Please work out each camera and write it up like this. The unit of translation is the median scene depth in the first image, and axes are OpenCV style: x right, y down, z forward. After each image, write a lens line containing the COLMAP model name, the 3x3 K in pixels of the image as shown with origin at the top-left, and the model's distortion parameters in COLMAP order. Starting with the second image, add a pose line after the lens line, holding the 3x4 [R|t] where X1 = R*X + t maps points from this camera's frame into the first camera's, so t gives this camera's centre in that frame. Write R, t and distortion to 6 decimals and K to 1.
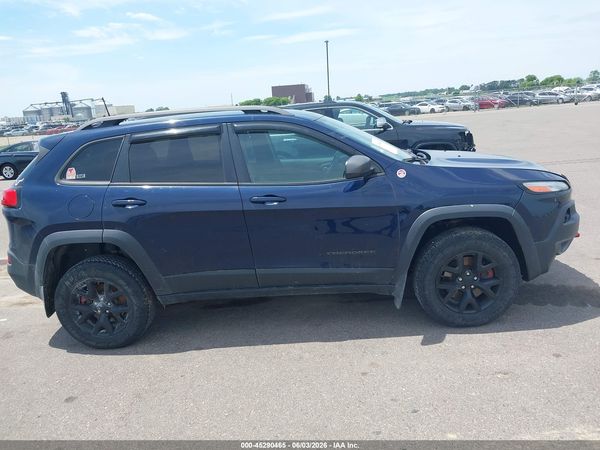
lens RADIAL K [[484.8, 0, 317.0], [0, 484.8, 217.1], [0, 0, 1]] dist [0.006653, 0.002436]
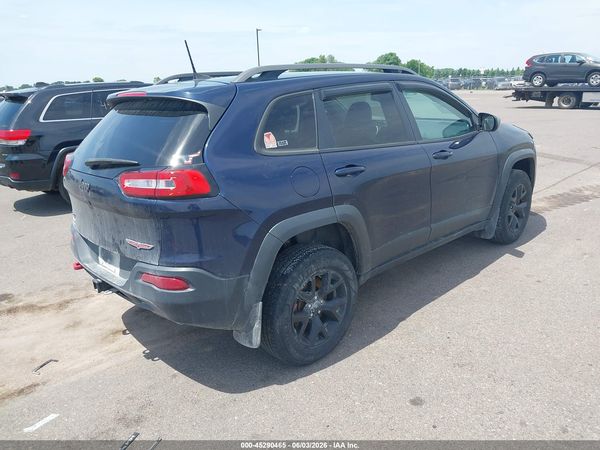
lens RADIAL K [[460.5, 0, 300.0], [0, 460.5, 225.0], [0, 0, 1]] dist [0.097425, -0.188606]
pose [[0.691398, -0.165284, 0.703314, -1.004771], [0.150457, 0.985076, 0.083592, -0.015909], [-0.706634, 0.048023, 0.705948, 0.491980]]
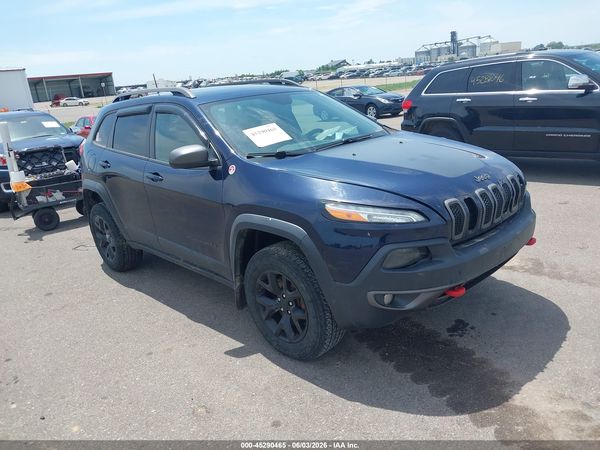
lens RADIAL K [[492.5, 0, 300.6], [0, 492.5, 211.1], [0, 0, 1]] dist [0.007935, 0.002989]
pose [[0.722709, 0.184768, -0.665997, 0.866486], [-0.114395, 0.982292, 0.148382, -0.158777], [0.681619, -0.031050, 0.731048, 0.384910]]
